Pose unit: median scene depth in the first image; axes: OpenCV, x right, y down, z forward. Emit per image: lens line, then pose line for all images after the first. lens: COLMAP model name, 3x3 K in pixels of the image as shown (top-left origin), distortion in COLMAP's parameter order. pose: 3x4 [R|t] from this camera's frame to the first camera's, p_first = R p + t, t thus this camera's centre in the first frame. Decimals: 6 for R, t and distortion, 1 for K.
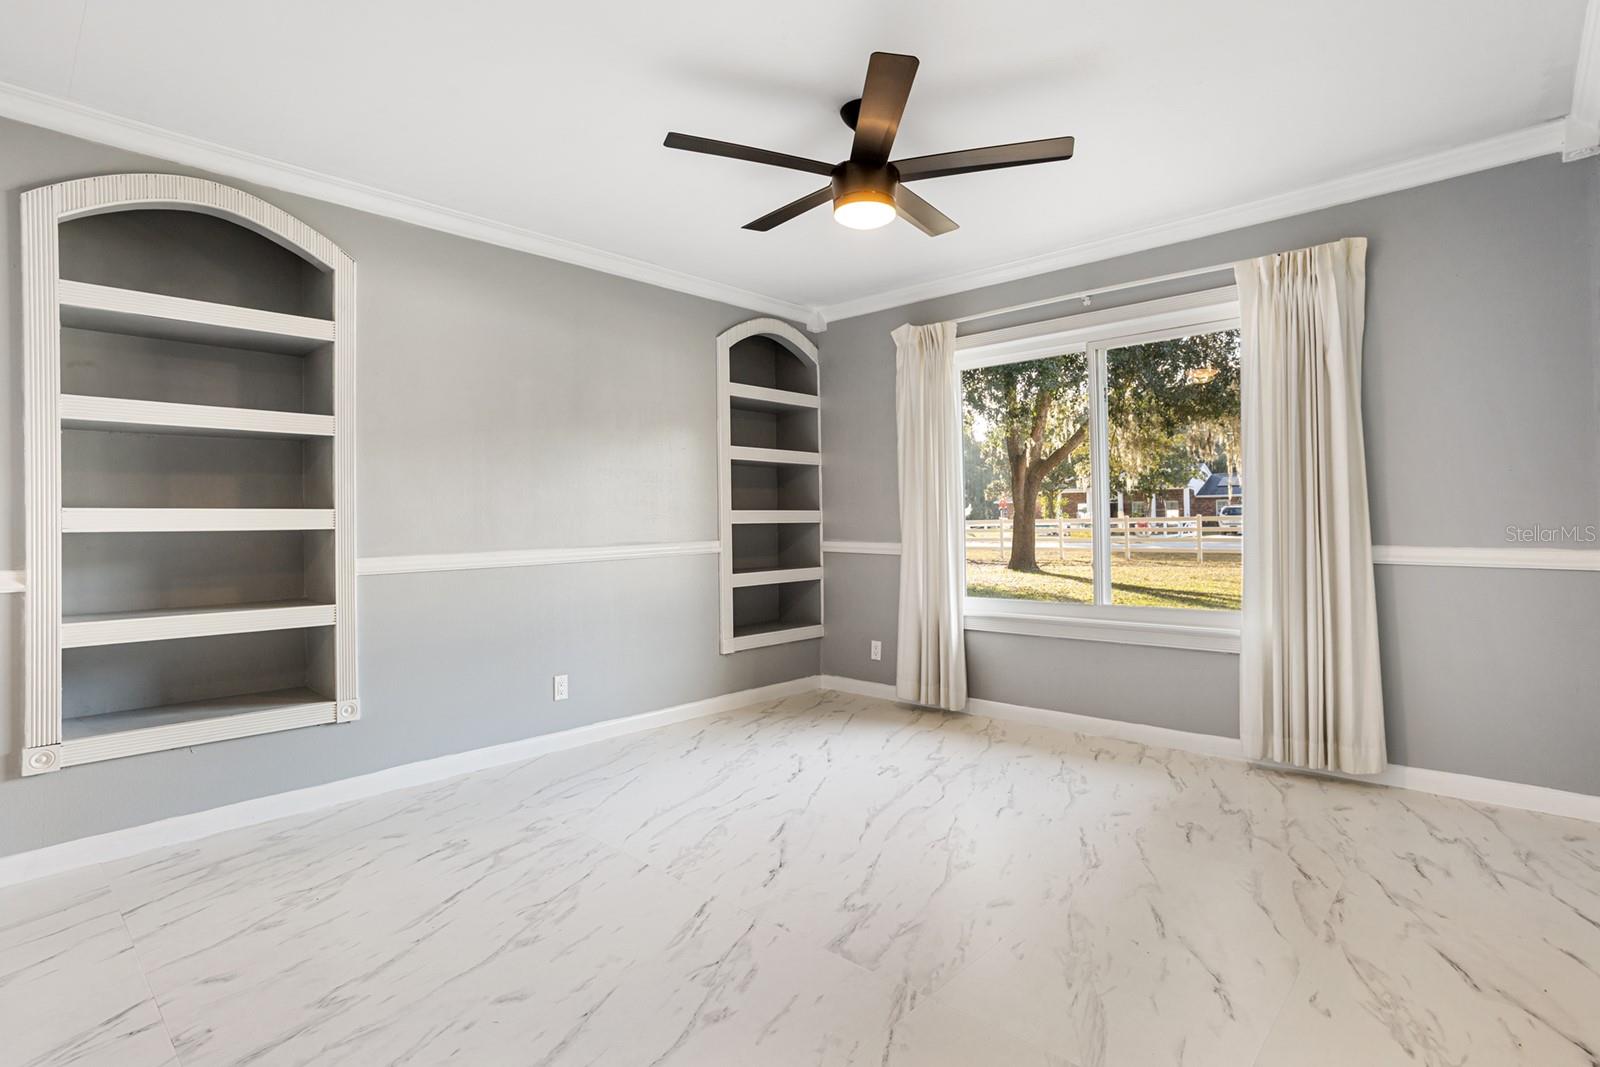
lens RADIAL K [[776.4, 0, 797.4], [0, 776.4, 509.7], [0, 0, 1]] dist [-0.066748, 0.042719]
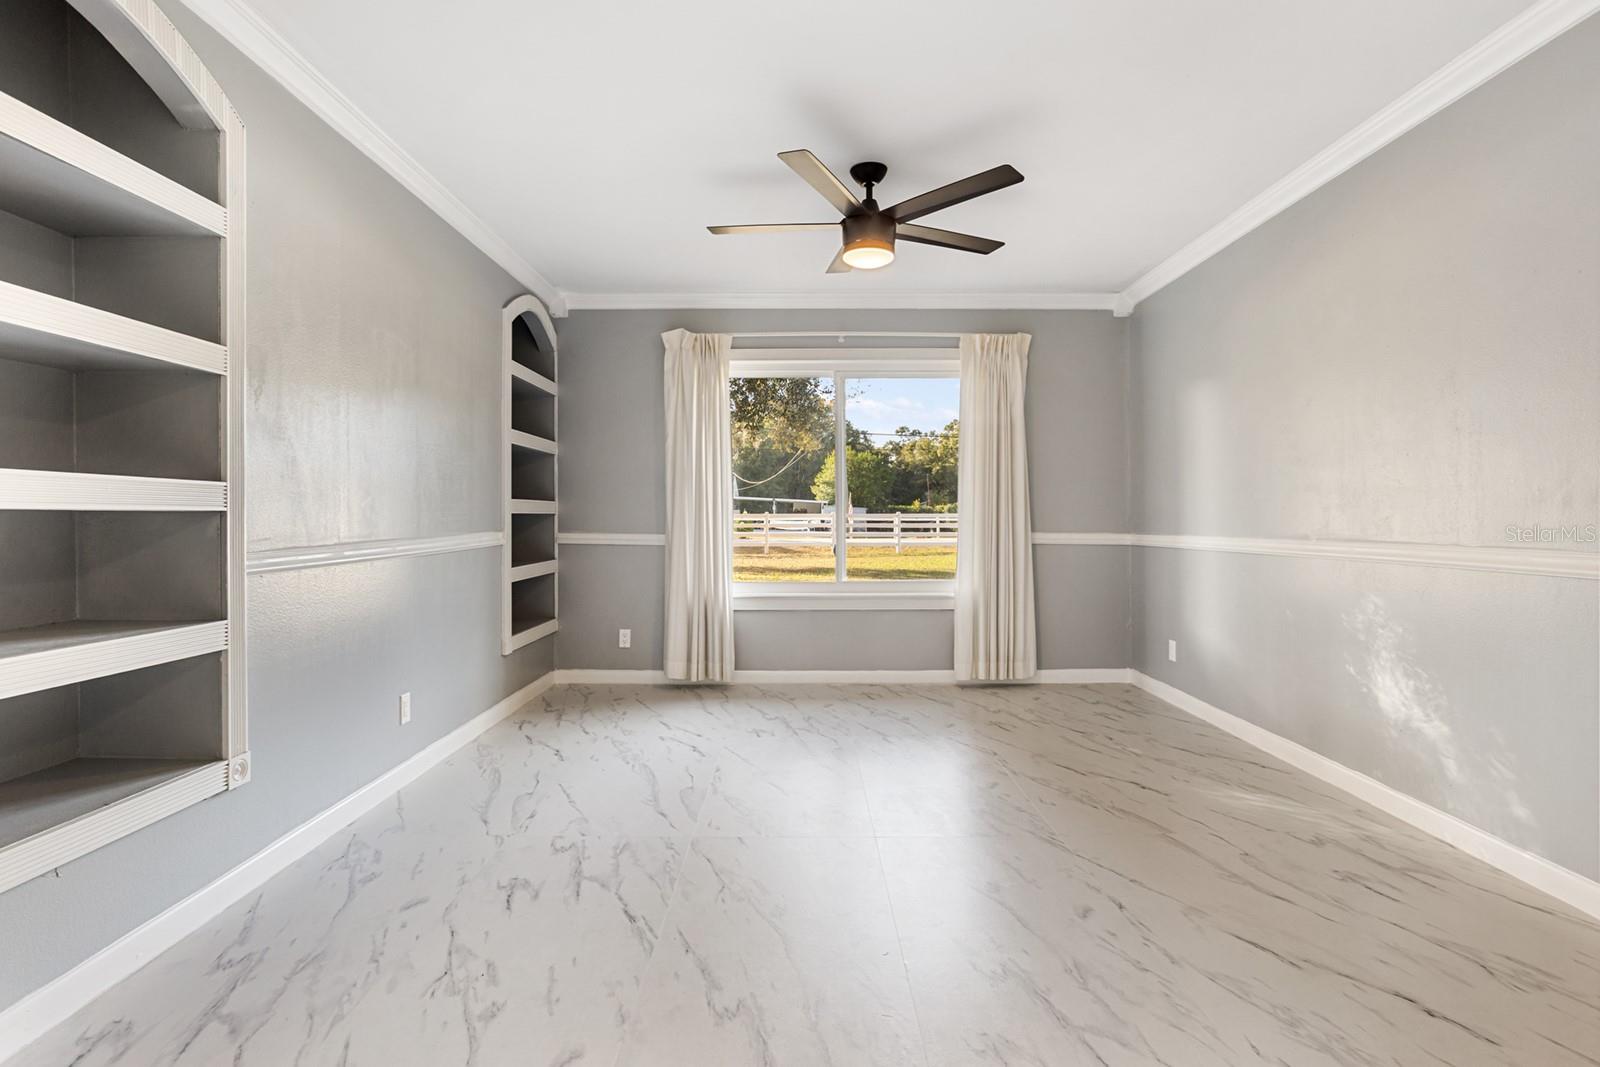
lens RADIAL K [[776.4, 0, 797.4], [0, 776.4, 509.7], [0, 0, 1]] dist [-0.066748, 0.042719]
pose [[0.746003, 0.016921, 0.665728, -0.473631], [-0.019302, 0.999807, -0.003783, 0.011480], [-0.665663, -0.010028, 0.746185, 0.096869]]
